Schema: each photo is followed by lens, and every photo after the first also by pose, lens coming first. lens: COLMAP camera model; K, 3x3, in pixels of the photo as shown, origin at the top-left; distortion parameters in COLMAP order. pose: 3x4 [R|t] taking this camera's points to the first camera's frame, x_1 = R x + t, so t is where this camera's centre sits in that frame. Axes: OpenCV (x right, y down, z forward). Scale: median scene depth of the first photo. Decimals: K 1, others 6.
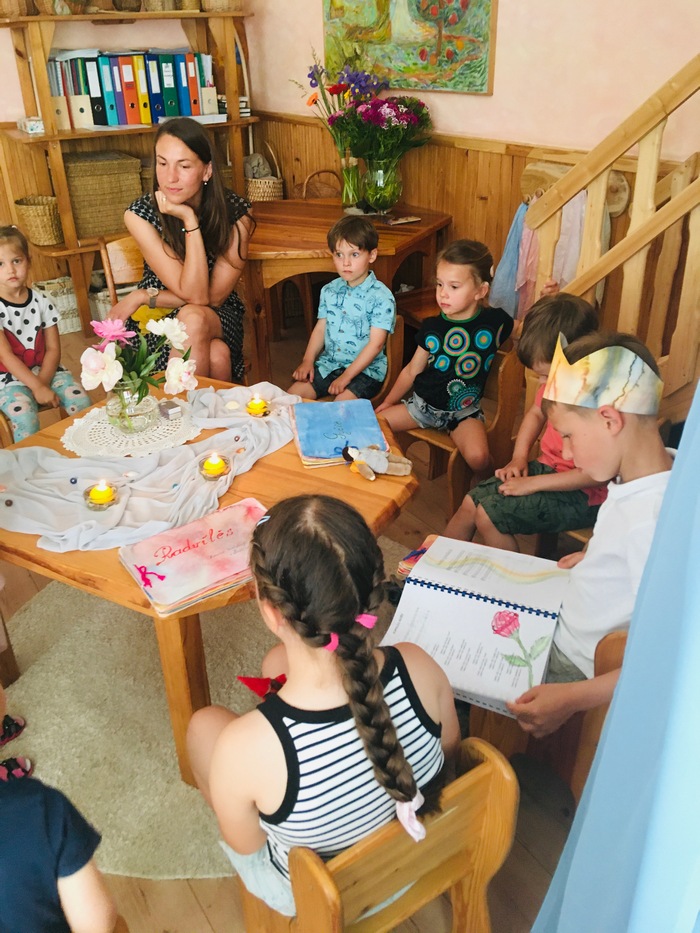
lens RADIAL K [[666.5, 0, 350.0], [0, 666.5, 466.5], [0, 0, 1]] dist [-0.010787, -0.003646]
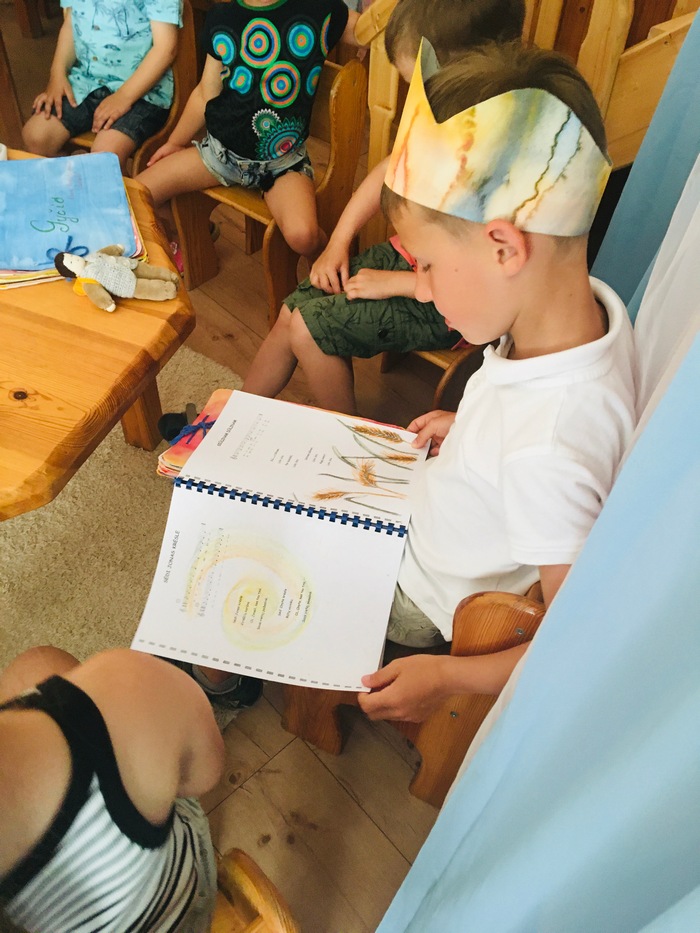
lens RADIAL K [[666.5, 0, 350.0], [0, 666.5, 466.5], [0, 0, 1]] dist [-0.010787, -0.003646]
pose [[0.977255, -0.084439, 0.194532, 0.115827], [0.002671, 0.922141, 0.386844, -0.082853], [-0.212051, -0.377526, 0.901393, 0.362878]]
